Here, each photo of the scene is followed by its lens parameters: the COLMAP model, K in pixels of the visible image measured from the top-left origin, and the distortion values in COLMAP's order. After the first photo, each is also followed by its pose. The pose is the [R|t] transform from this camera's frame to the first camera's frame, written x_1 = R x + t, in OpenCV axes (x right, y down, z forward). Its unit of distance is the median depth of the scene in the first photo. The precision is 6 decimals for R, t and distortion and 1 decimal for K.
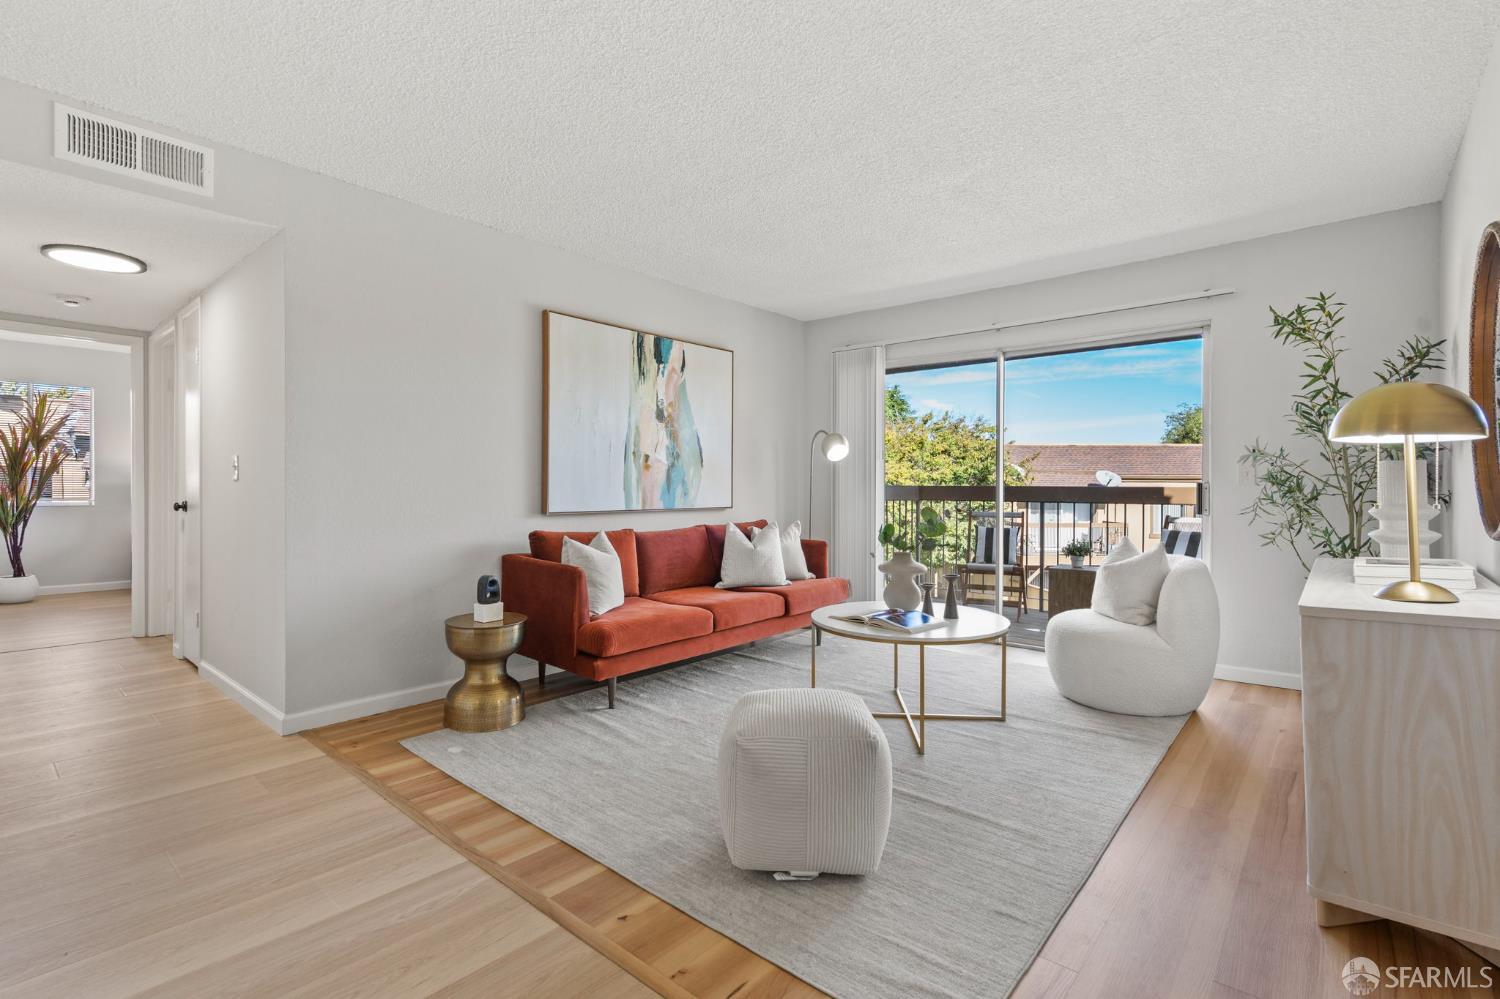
lens RADIAL K [[696.9, 0, 746.2], [0, 696.9, 486.6], [0, 0, 1]] dist [-0.004784, 0.002633]
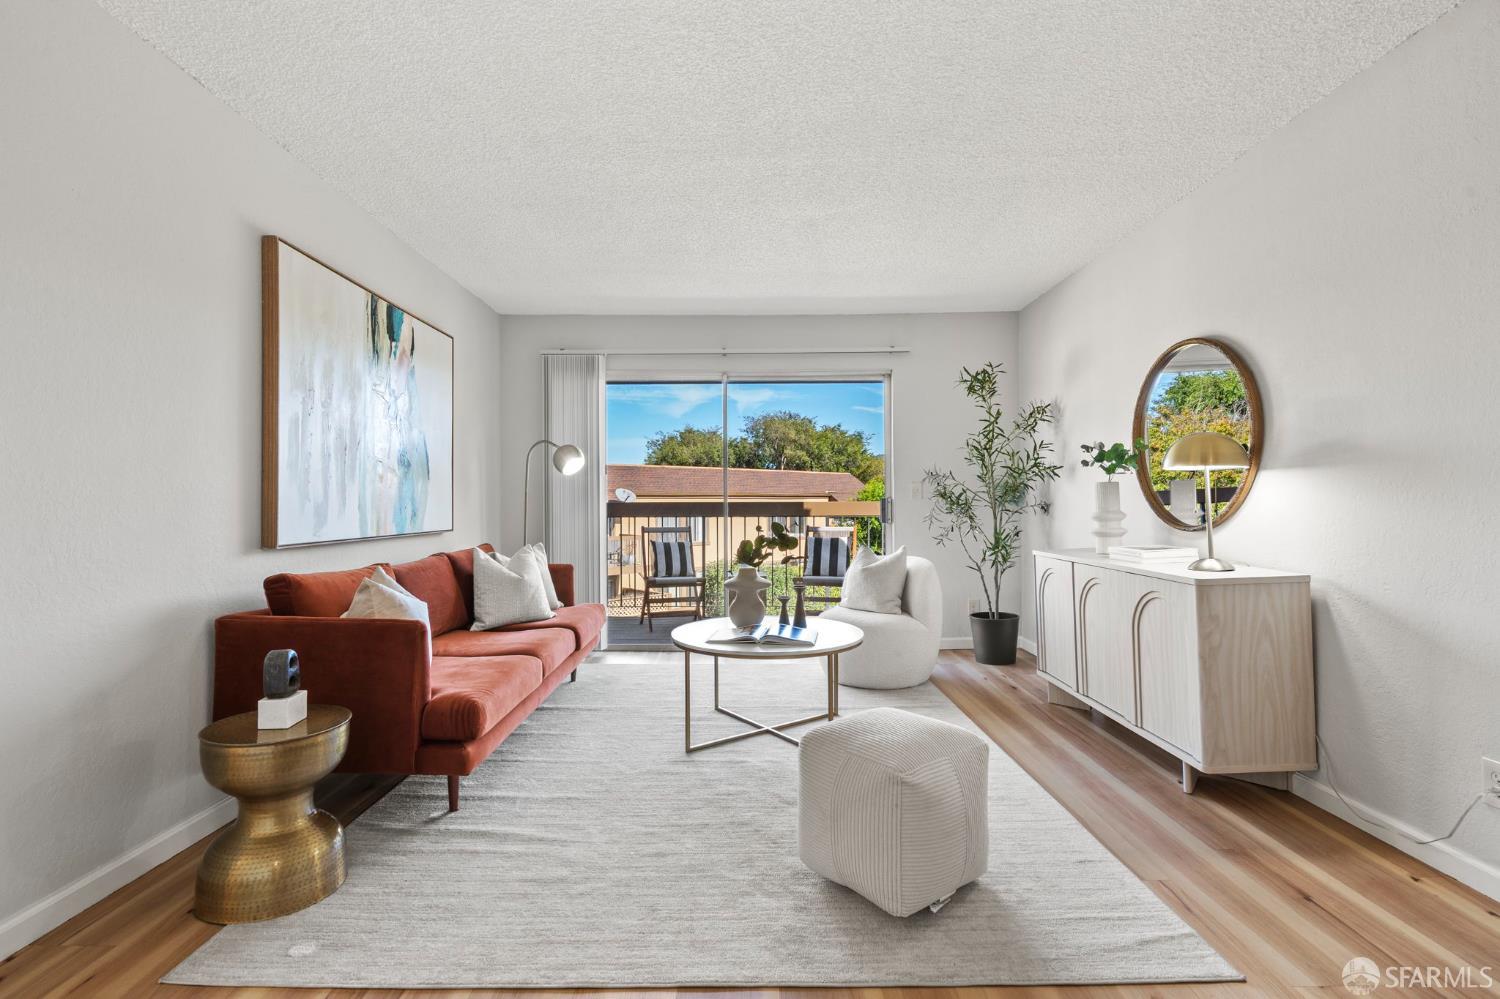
lens RADIAL K [[696.9, 0, 749.1], [0, 696.9, 491.9], [0, 0, 1]] dist [-0.004784, 0.002633]
pose [[0.753884, 0.003189, 0.657000, -0.396201], [0.007932, 0.999871, -0.013955, -0.000455], [-0.656960, 0.015732, 0.753761, 0.224348]]
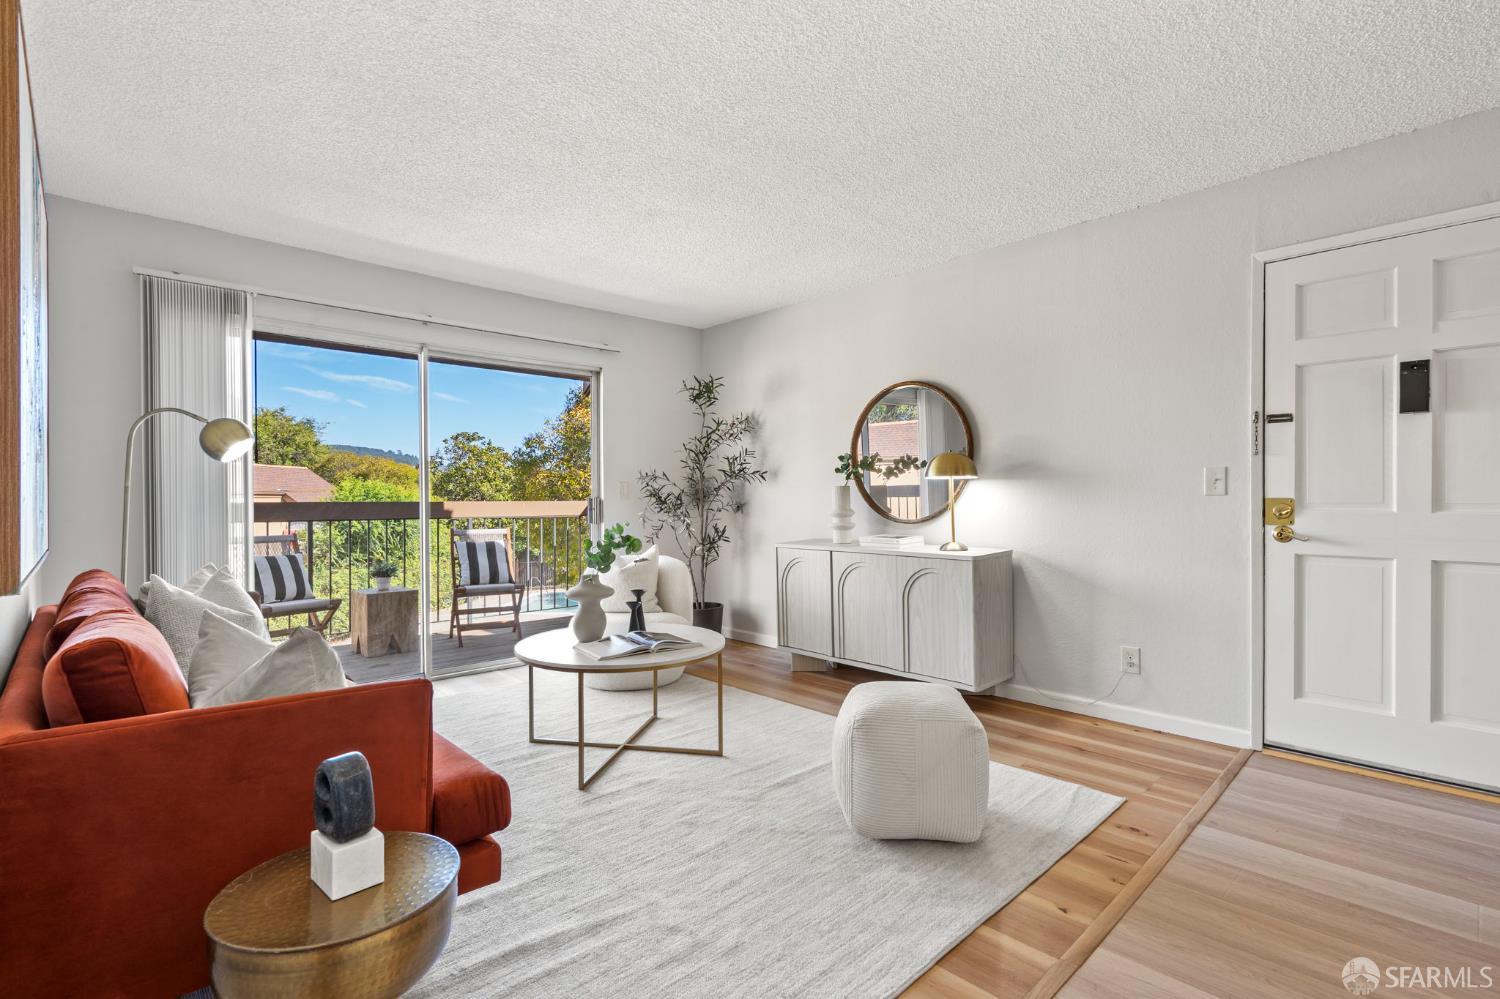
lens RADIAL K [[696.9, 0, 749.5], [0, 696.9, 506.1], [0, 0, 1]] dist [-0.004784, 0.002633]
pose [[0.103978, -0.013953, 0.994482, -0.599441], [0.006609, 0.999889, 0.013338, -0.005704], [-0.994558, 0.005185, 0.104058, 0.643113]]
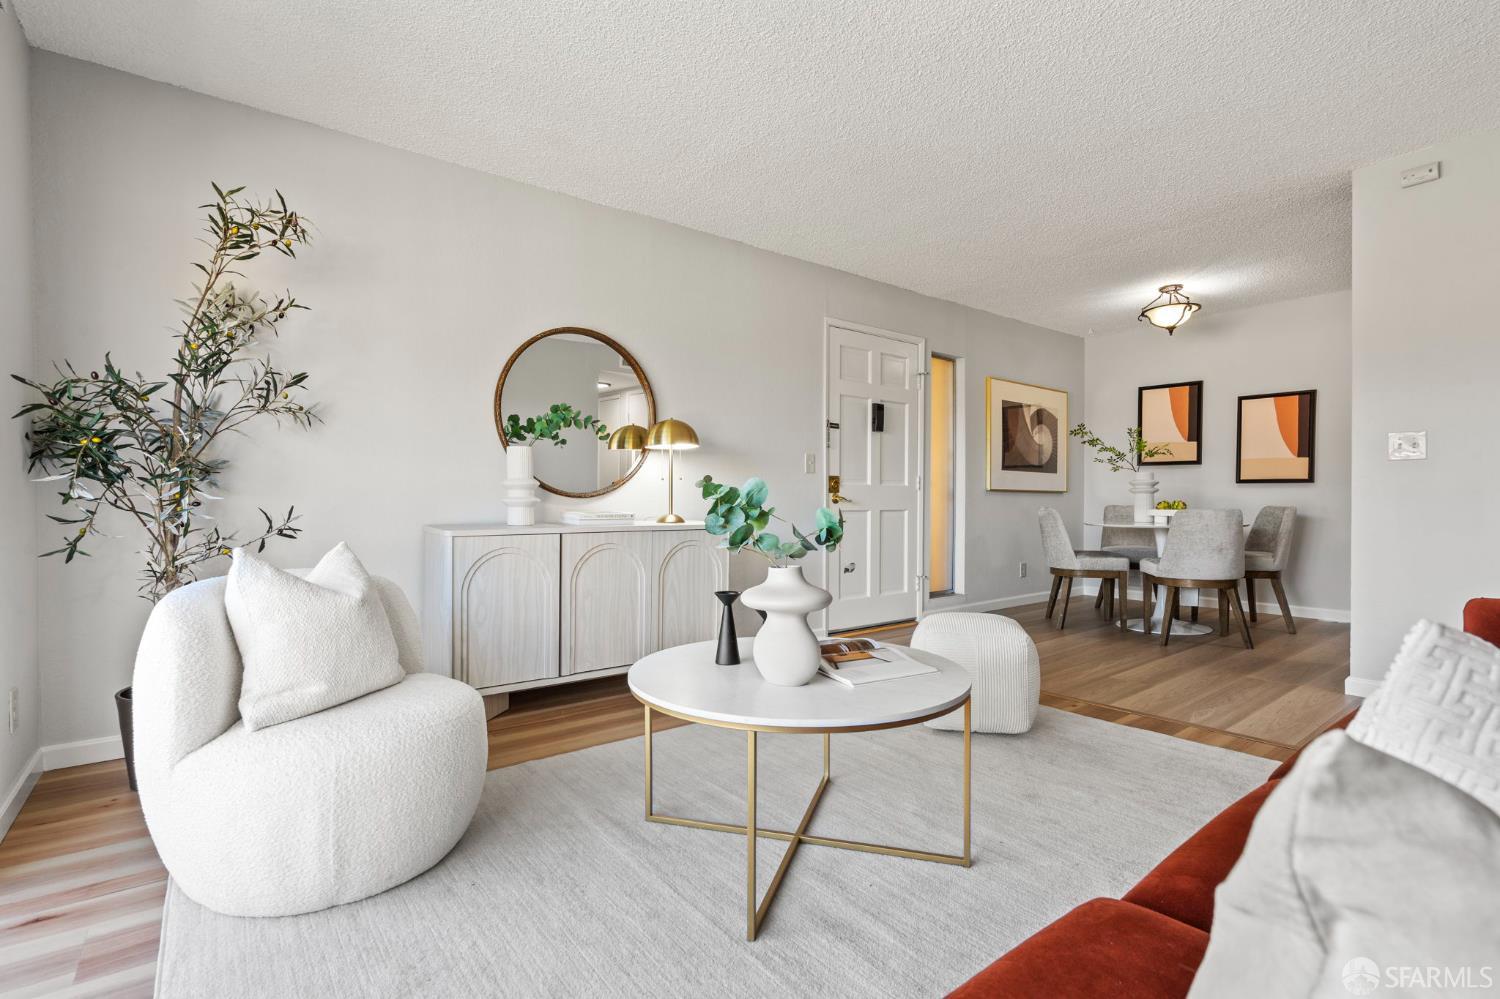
lens RADIAL K [[696.9, 0, 749.6], [0, 696.9, 501.4], [0, 0, 1]] dist [-0.004784, 0.002633]
pose [[-0.979183, -0.003892, 0.202941, 0.135021], [-0.002615, 0.999975, 0.006560, 0.037983], [-0.202962, 0.005893, -0.979169, 1.386806]]
